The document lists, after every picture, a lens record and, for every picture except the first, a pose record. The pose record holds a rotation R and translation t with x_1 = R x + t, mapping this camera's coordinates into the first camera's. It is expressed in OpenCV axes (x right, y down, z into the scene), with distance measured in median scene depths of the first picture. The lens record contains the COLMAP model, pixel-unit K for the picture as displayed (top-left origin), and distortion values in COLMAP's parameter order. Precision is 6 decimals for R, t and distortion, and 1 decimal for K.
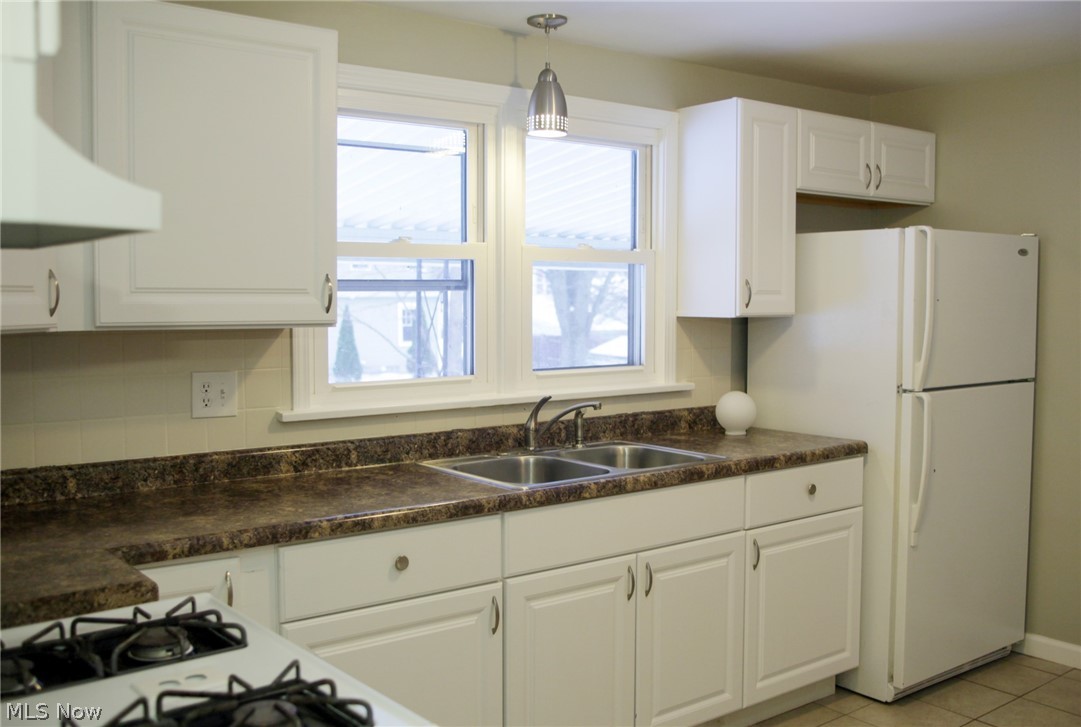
lens RADIAL K [[1120.1, 0, 540.5], [0, 1120.1, 363.5], [0, 0, 1]] dist [-0.083655, 0.012081]
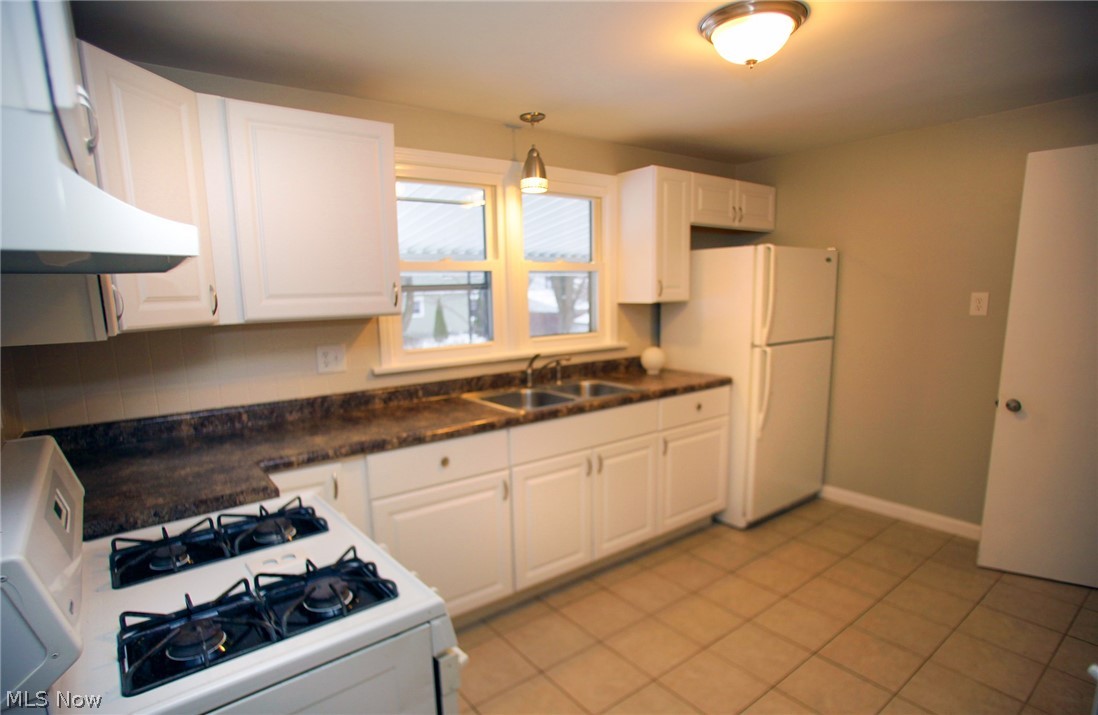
lens RADIAL K [[573.7, 0, 546.0], [0, 573.7, 394.8], [0, 0, 1]] dist [-0.071810, 0.000251]
pose [[0.999603, -0.017942, -0.021737, 0.035736], [0.020458, 0.992353, 0.121722, -0.013422], [0.019387, -0.122118, 0.992326, 0.156308]]
